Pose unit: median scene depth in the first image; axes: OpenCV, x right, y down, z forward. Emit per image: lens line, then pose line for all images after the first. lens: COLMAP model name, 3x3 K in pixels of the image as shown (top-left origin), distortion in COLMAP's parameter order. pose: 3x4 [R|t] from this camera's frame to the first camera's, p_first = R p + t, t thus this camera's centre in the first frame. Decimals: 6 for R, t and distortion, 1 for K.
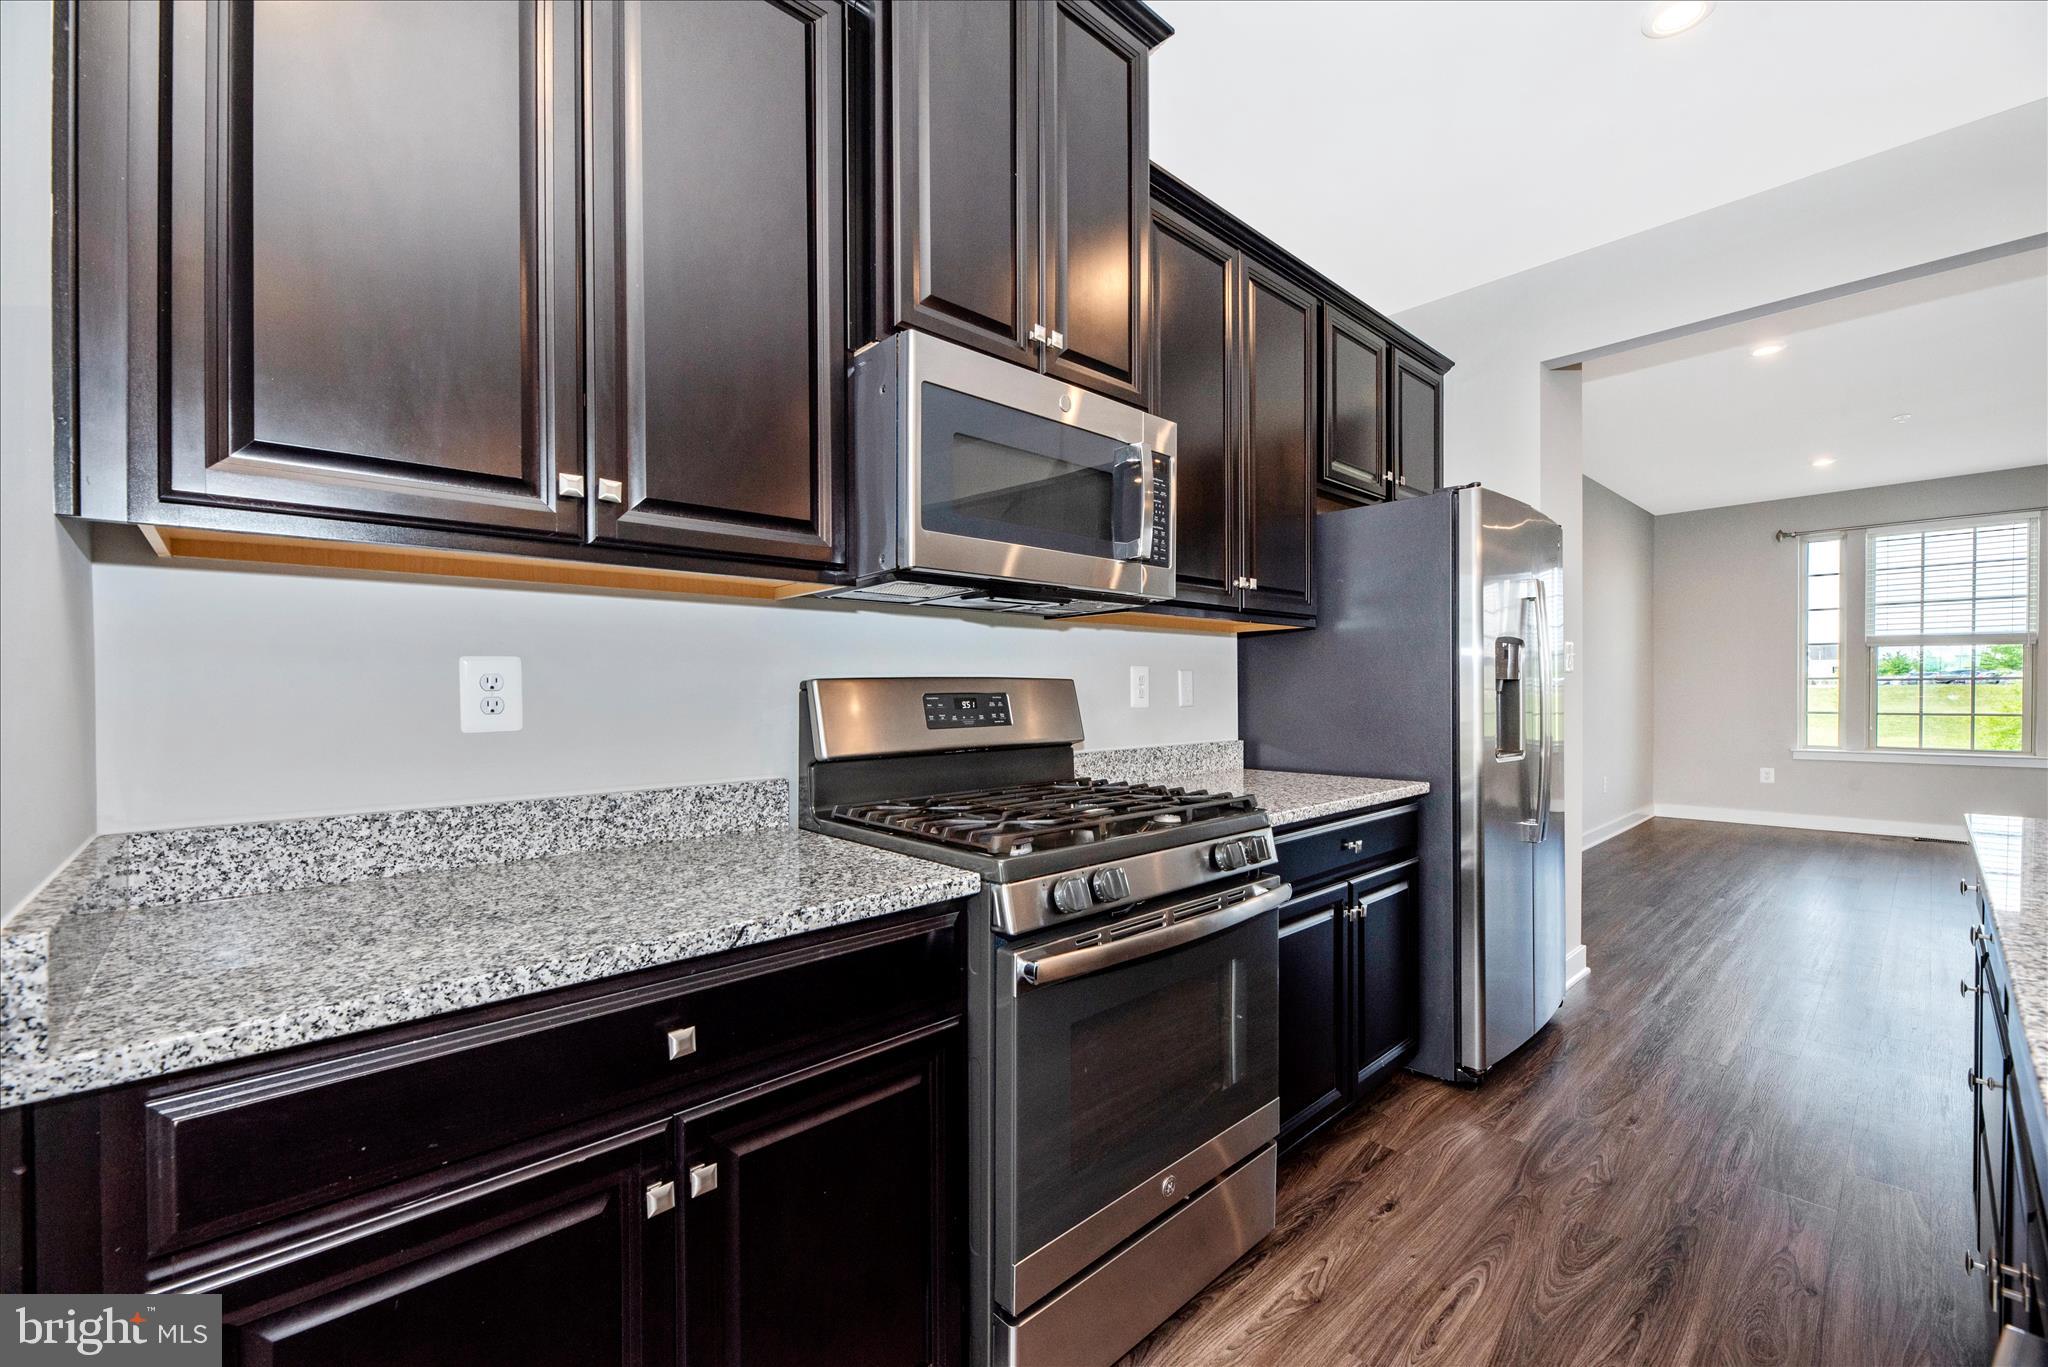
lens RADIAL K [[839.7, 0, 1019.7], [0, 839.7, 691.5], [0, 0, 1]] dist [-0.006847, 0.000900]
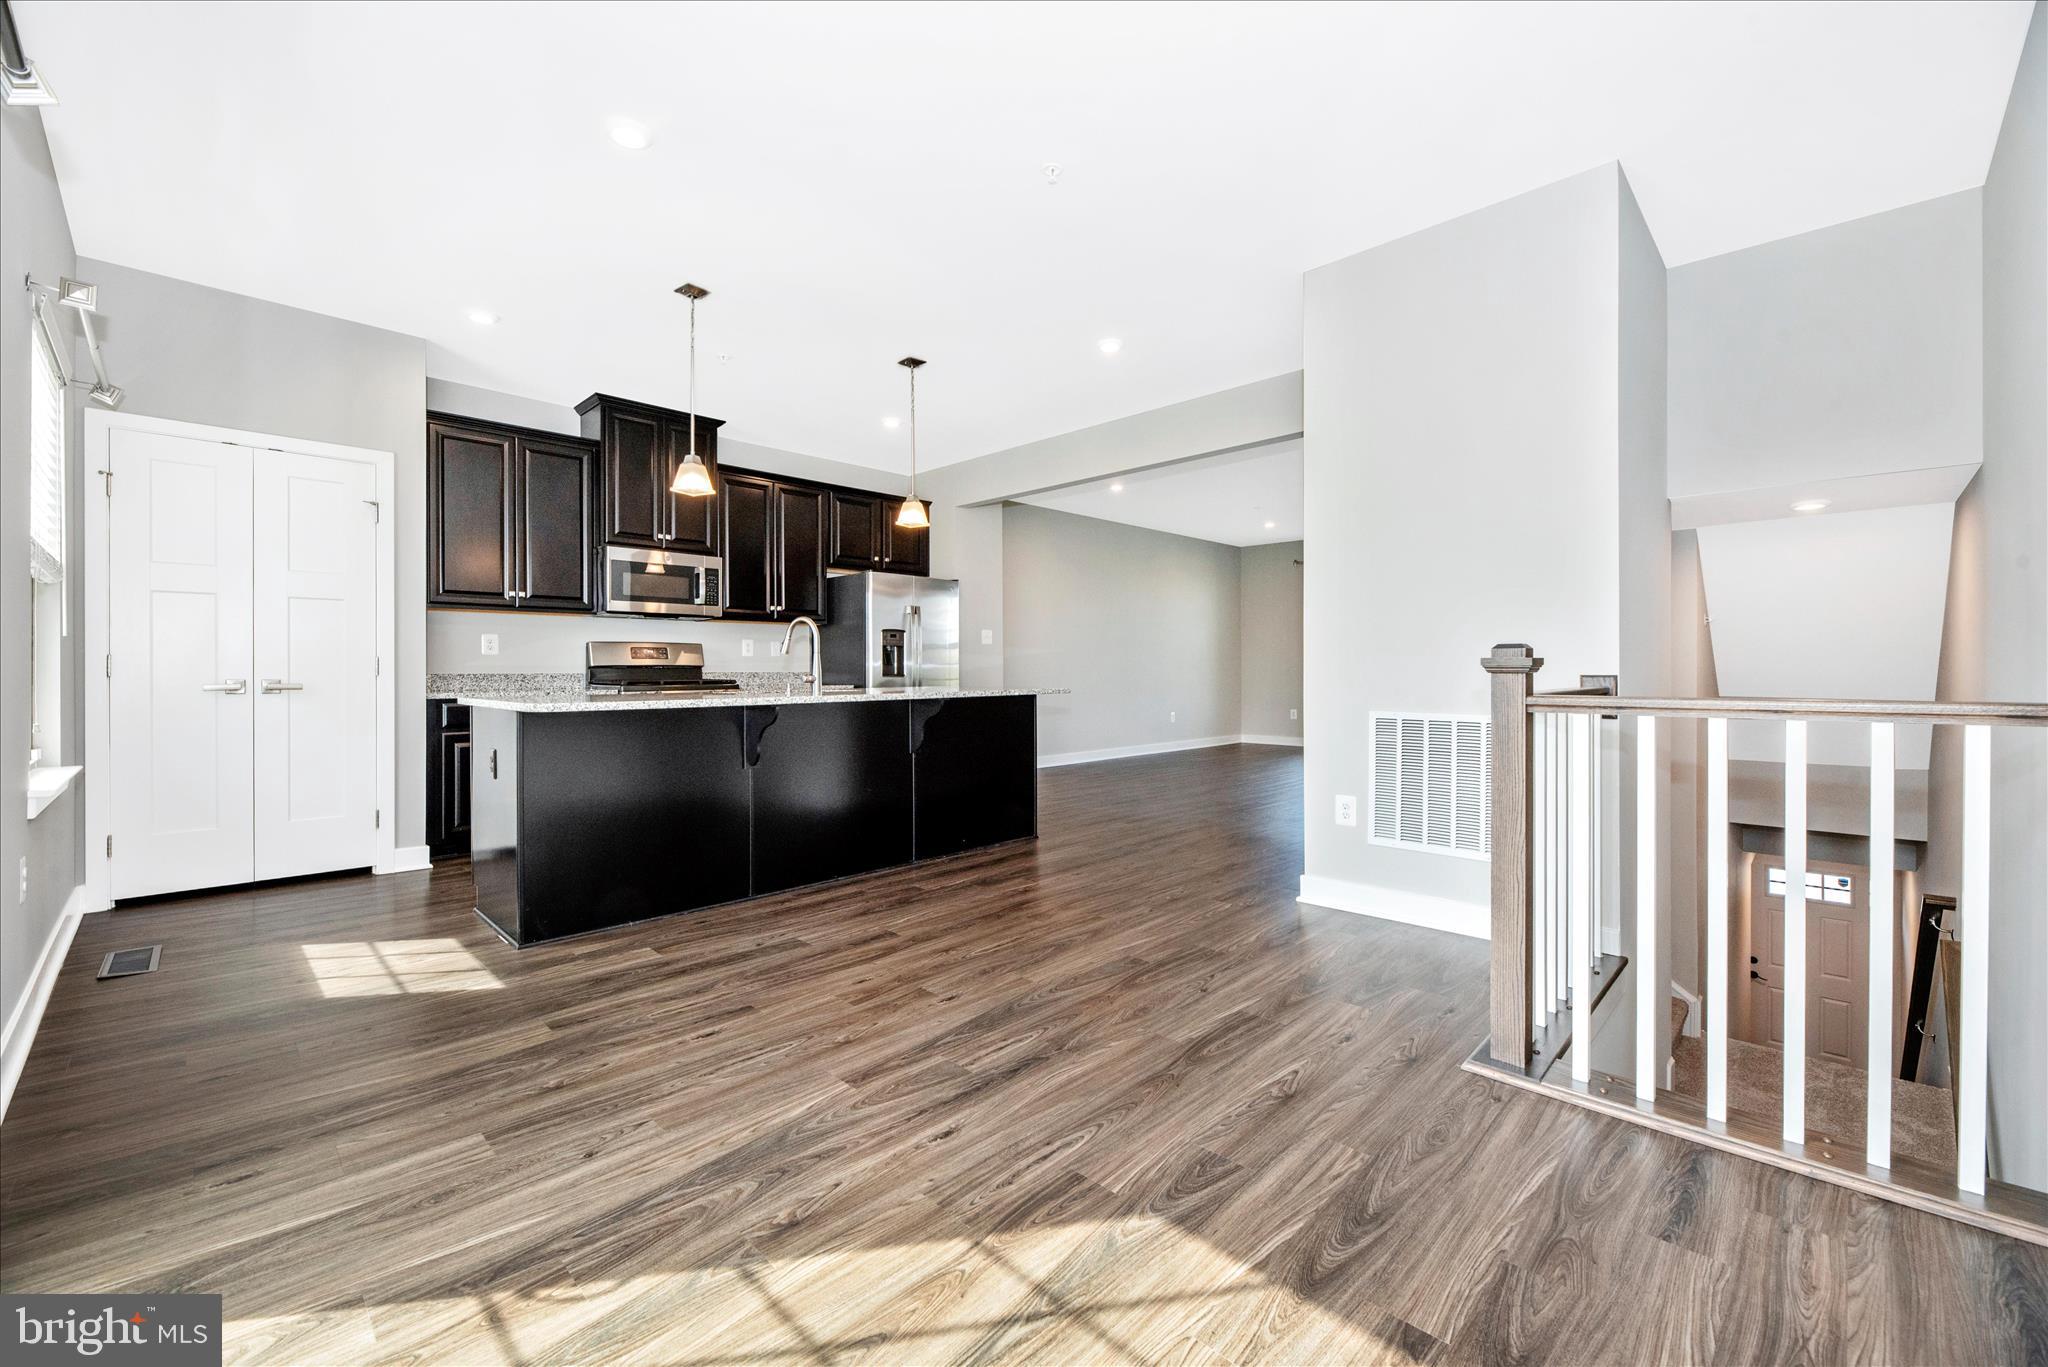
lens RADIAL K [[839.7, 0, 1028.2], [0, 839.7, 667.0], [0, 0, 1]] dist [-0.006847, 0.000900]
pose [[0.998416, 0.003296, 0.056167, 0.948391], [-0.003039, 0.999985, -0.004654, 0.069477], [-0.056182, 0.004476, 0.998411, -1.745889]]
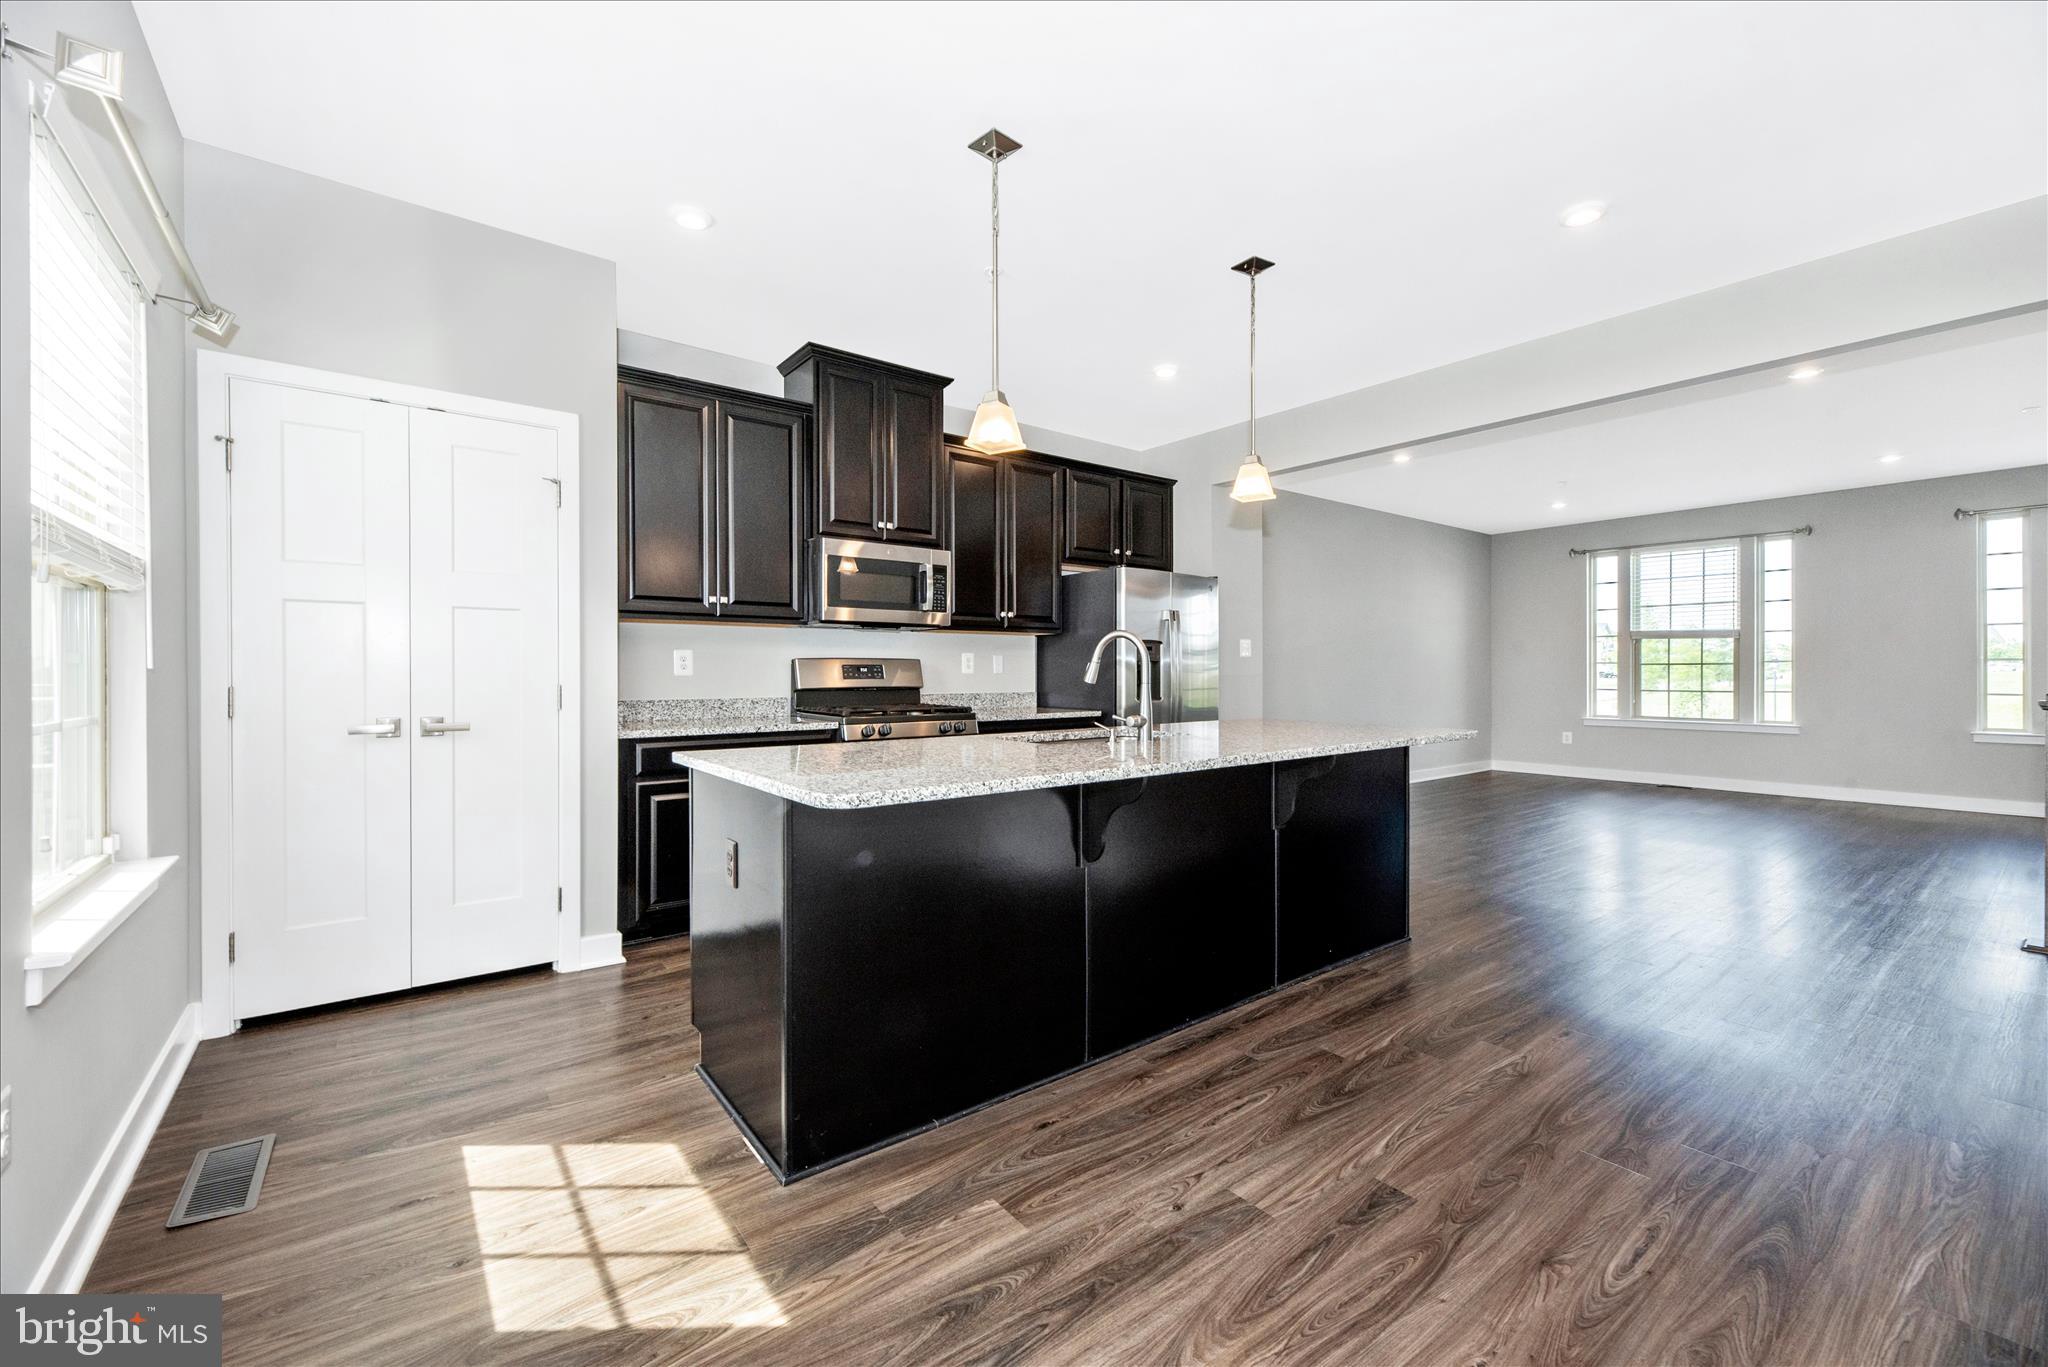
lens RADIAL K [[839.7, 0, 1022.4], [0, 839.7, 674.9], [0, 0, 1]] dist [-0.006847, 0.000900]
pose [[0.996327, 0.008339, -0.085220, 0.507201], [-0.007966, 0.999957, 0.004722, 0.014143], [0.085255, -0.004026, 0.996351, -1.150412]]
